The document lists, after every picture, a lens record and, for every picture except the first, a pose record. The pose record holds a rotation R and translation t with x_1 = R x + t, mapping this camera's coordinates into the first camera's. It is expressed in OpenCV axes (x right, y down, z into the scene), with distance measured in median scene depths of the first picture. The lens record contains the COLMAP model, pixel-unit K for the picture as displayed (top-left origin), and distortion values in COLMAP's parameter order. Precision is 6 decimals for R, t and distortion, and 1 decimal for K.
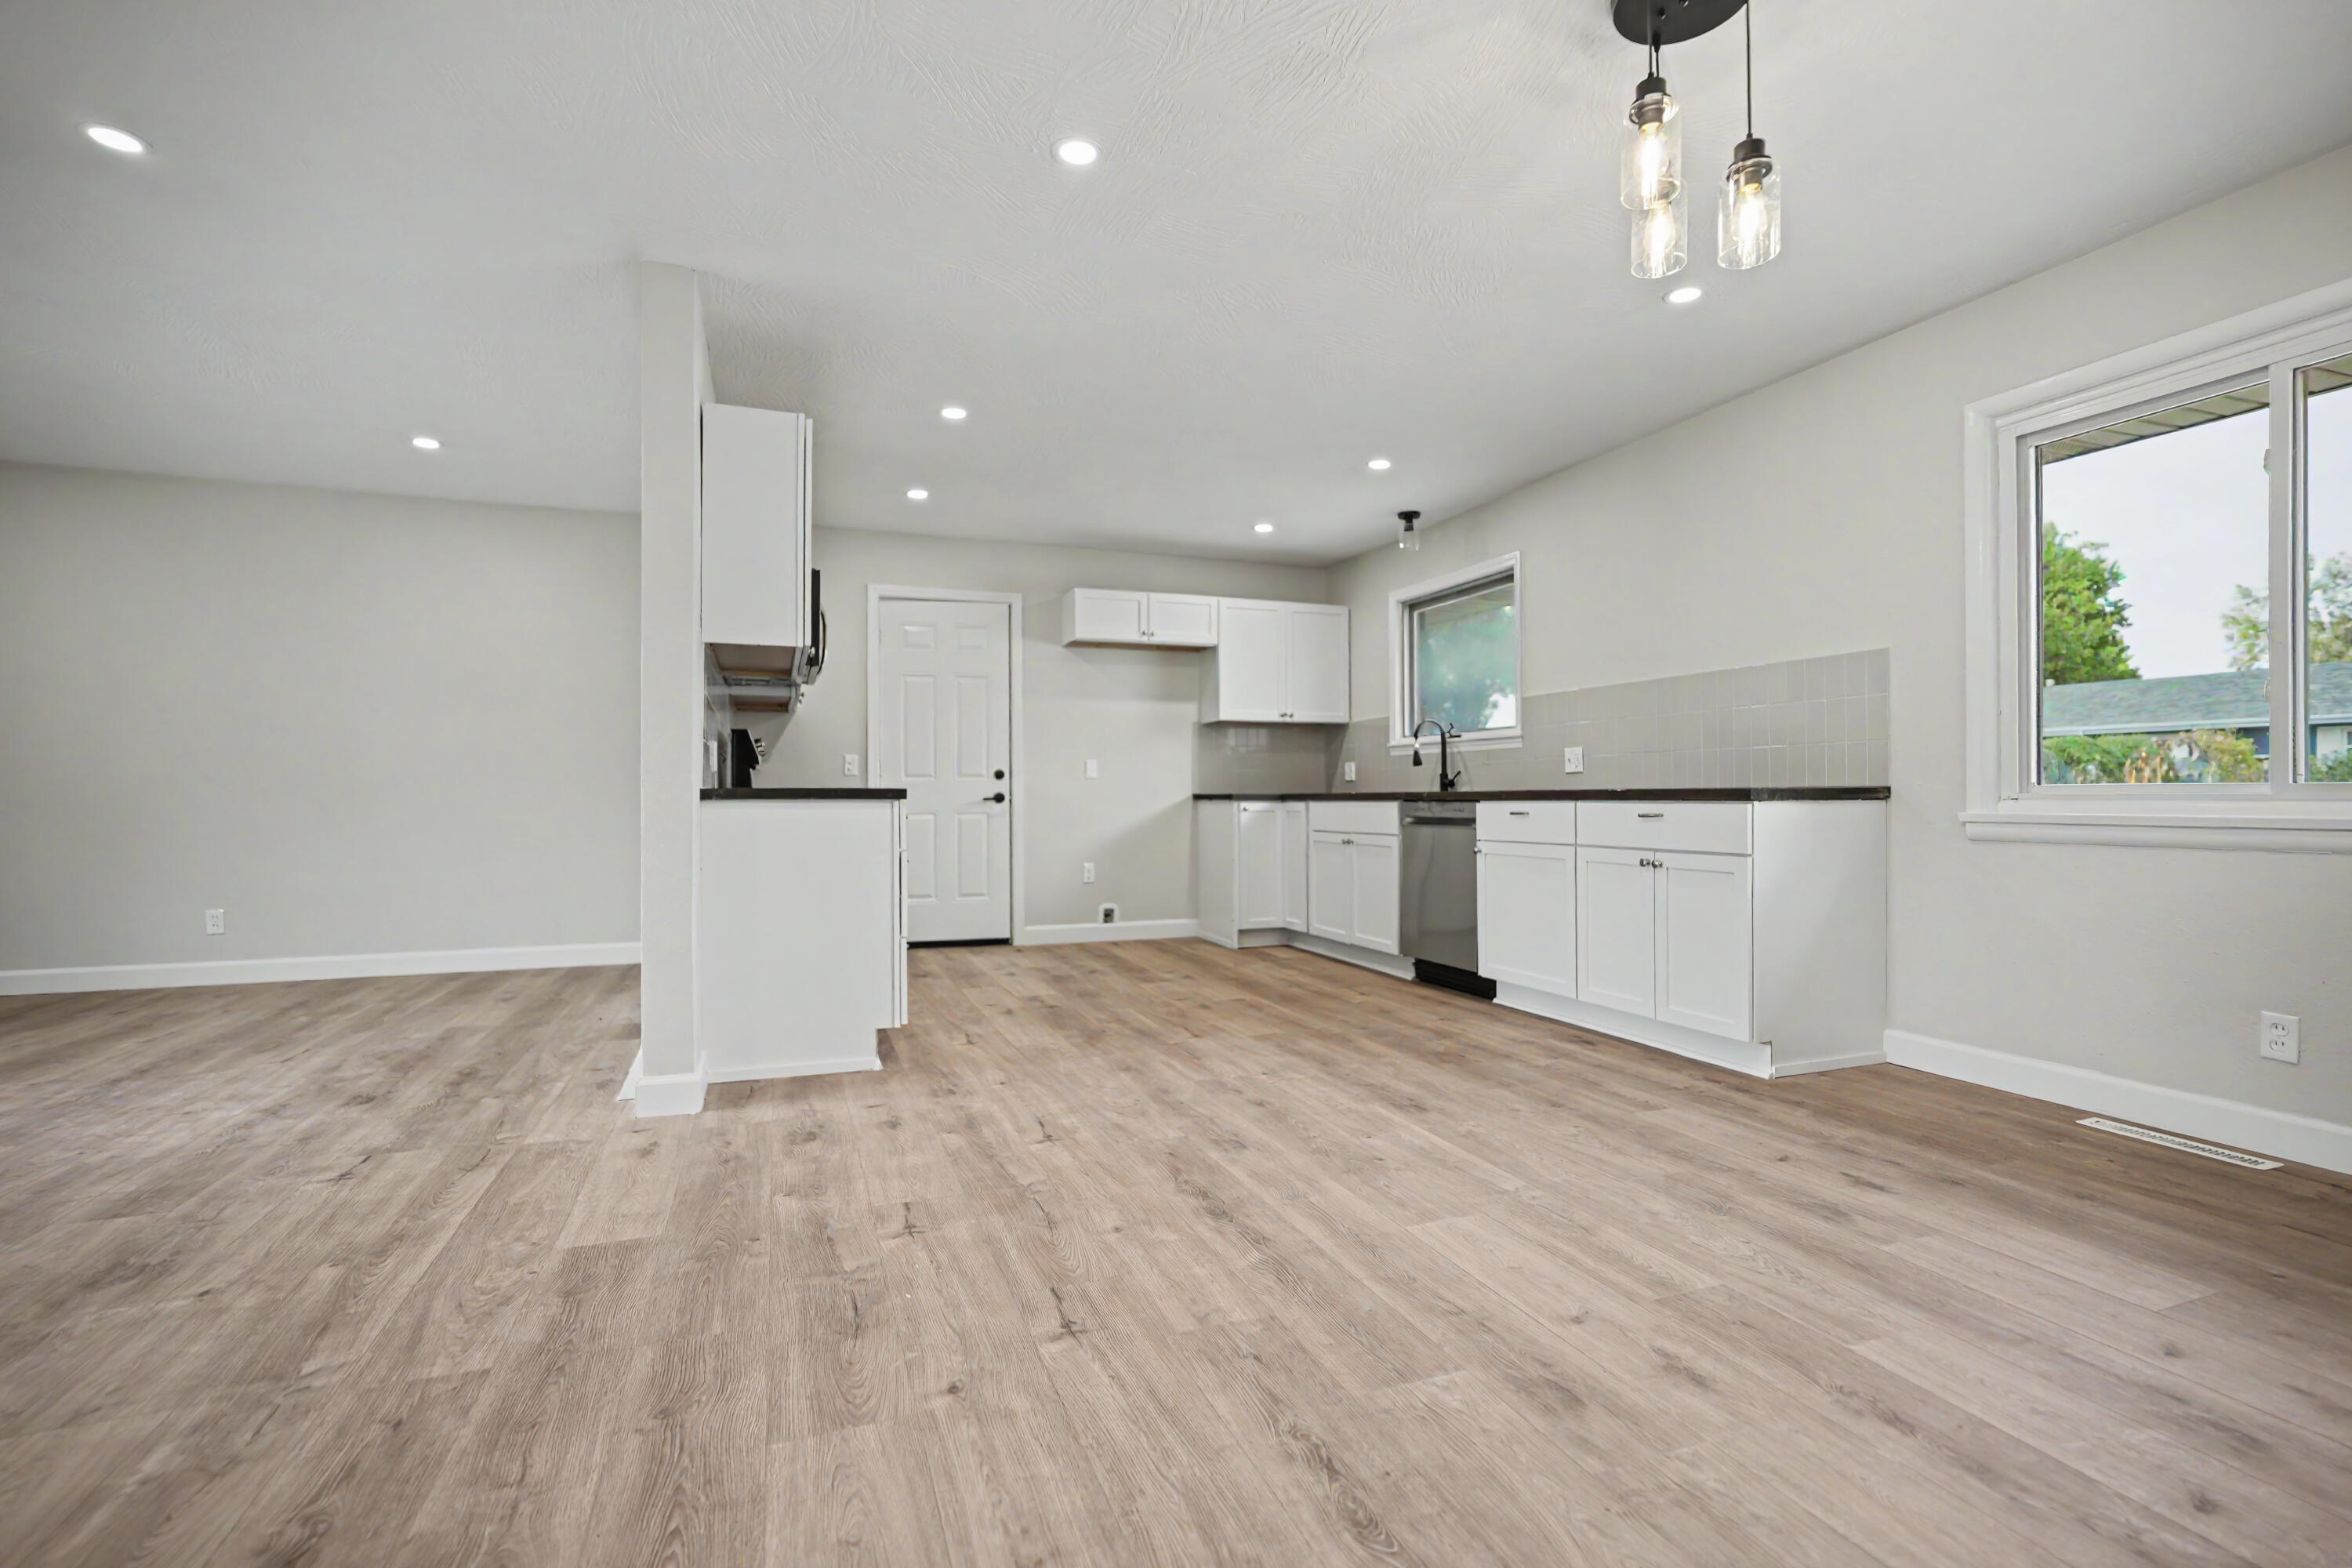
lens RADIAL K [[1051.7, 0, 1182.0], [0, 1051.7, 787.5], [0, 0, 1]] dist [-0.009622, 0.001239]
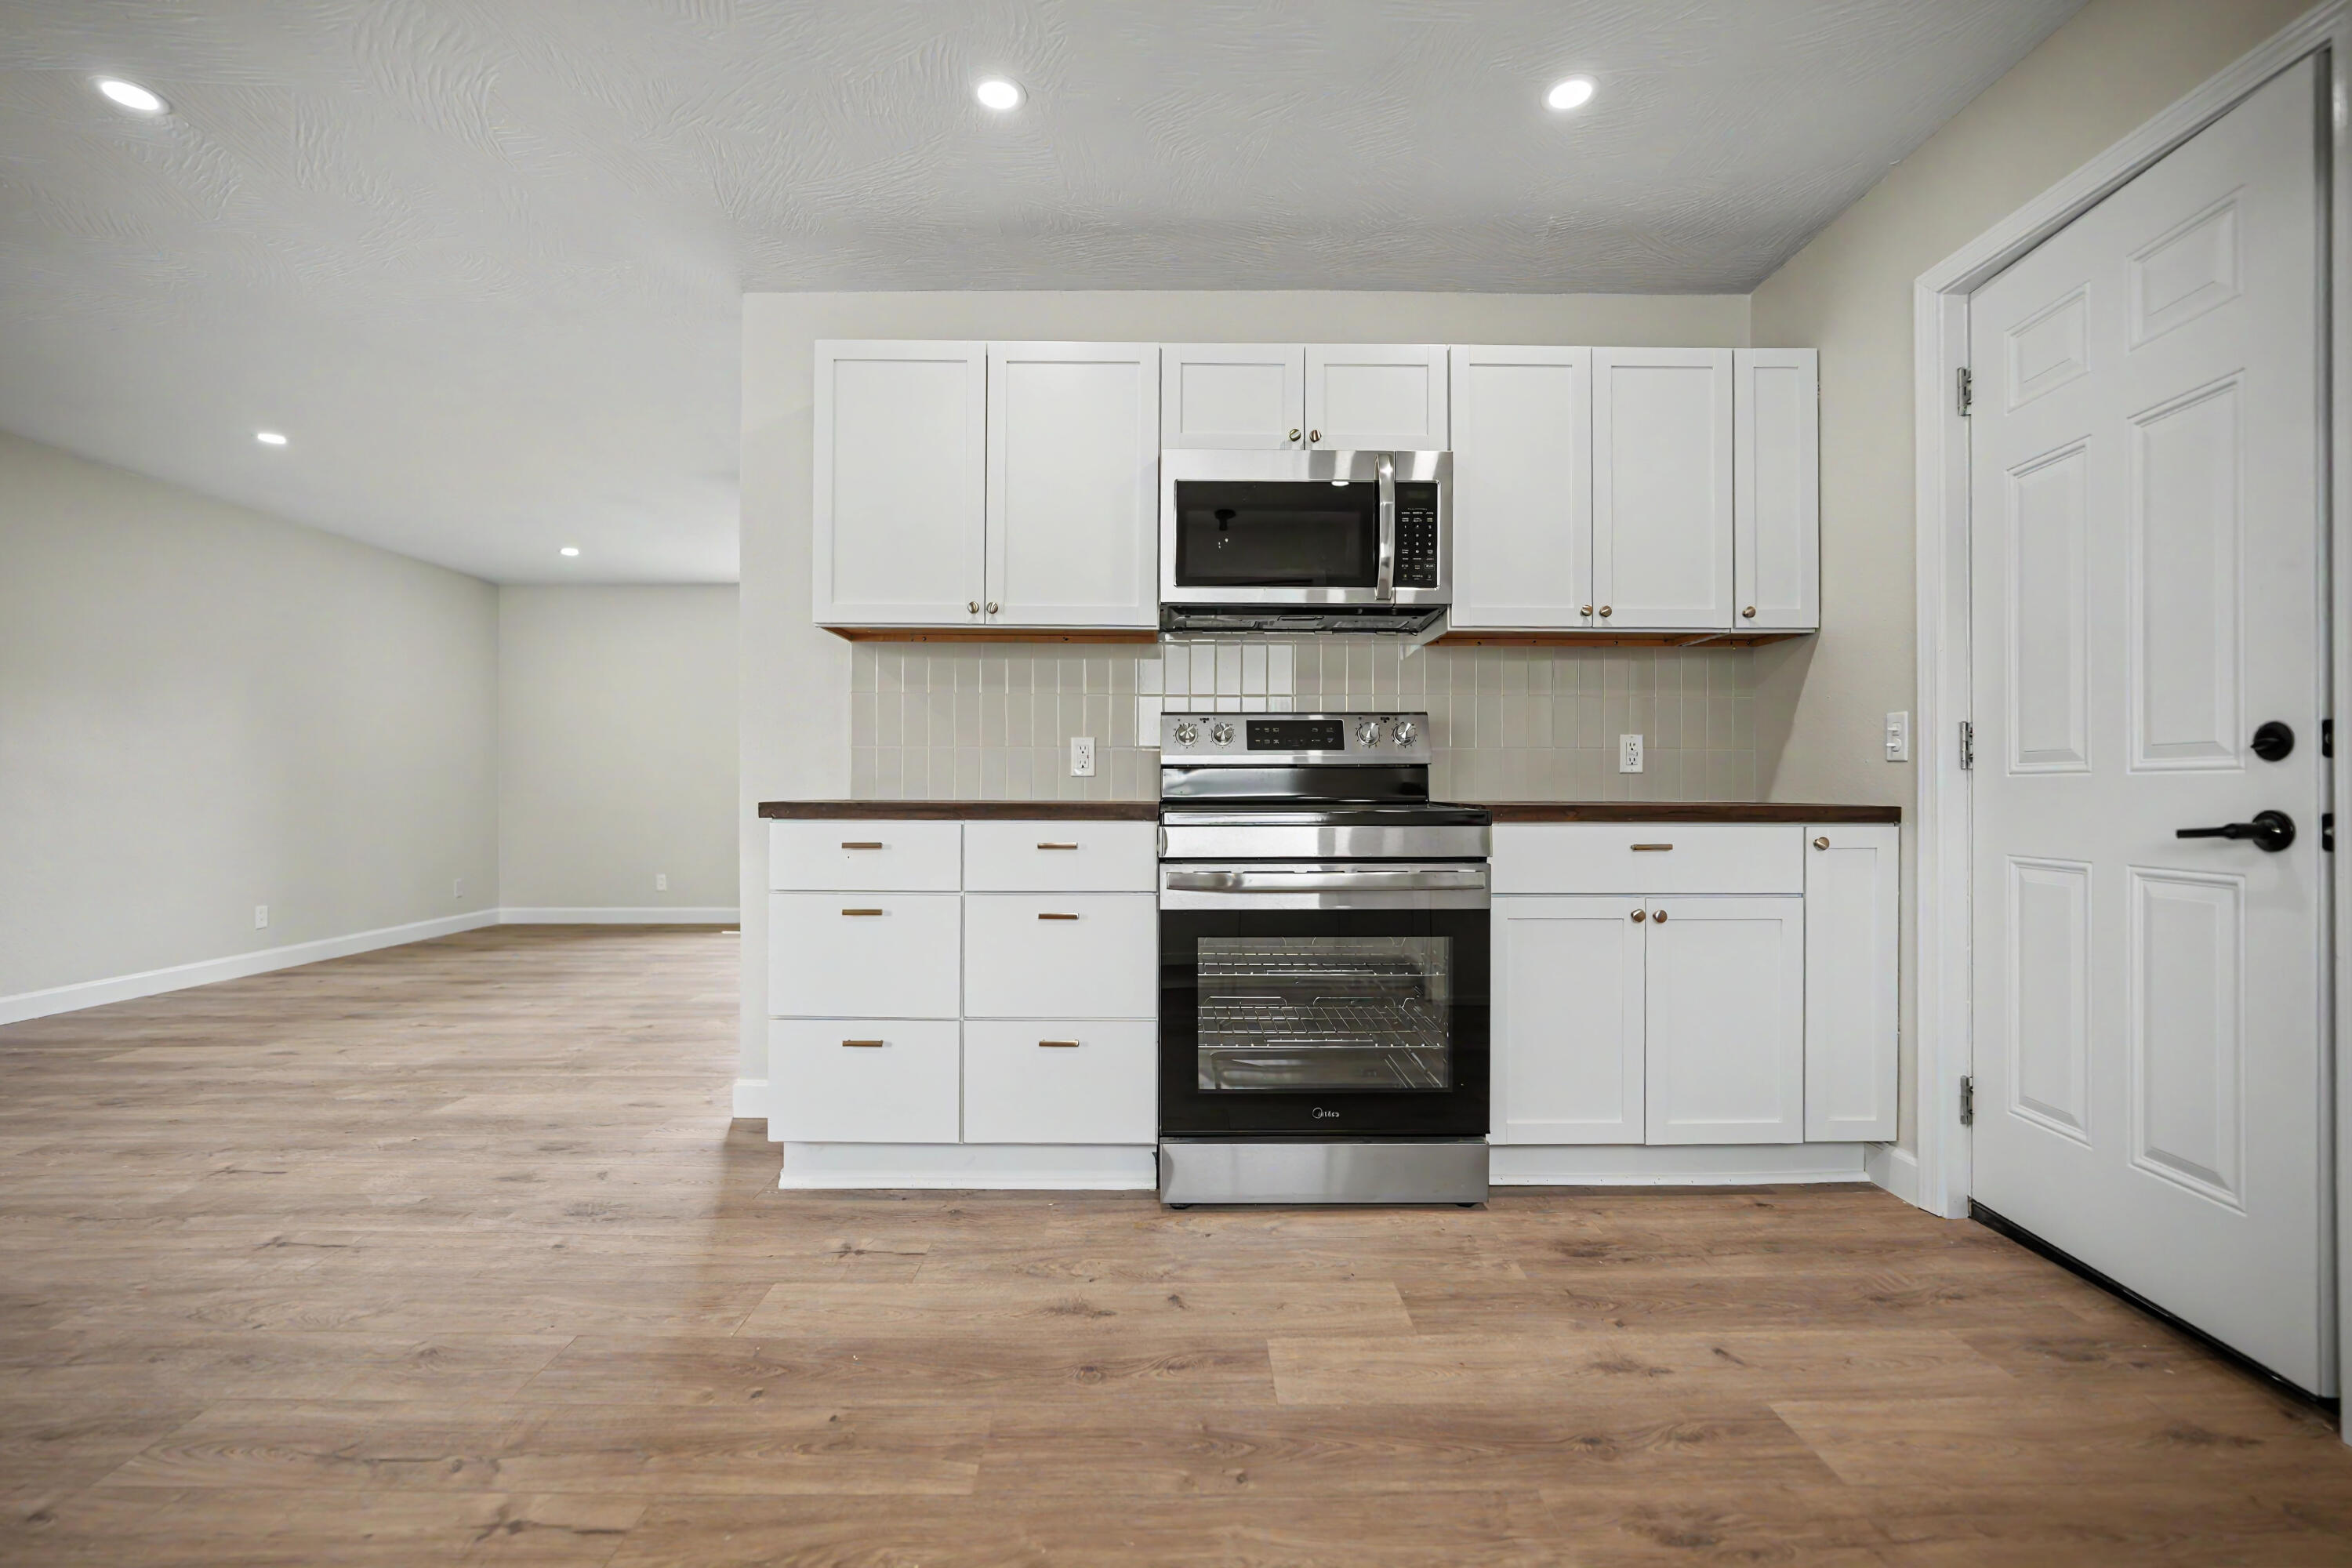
lens RADIAL K [[1051.7, 0, 1182.0], [0, 1051.7, 787.5], [0, 0, 1]] dist [-0.009622, 0.001239]
pose [[-0.354648, 0.001757, -0.934998, 0.395796], [0.009748, 0.999951, -0.001819, -0.006979], [0.934949, -0.009759, -0.354648, 2.050957]]
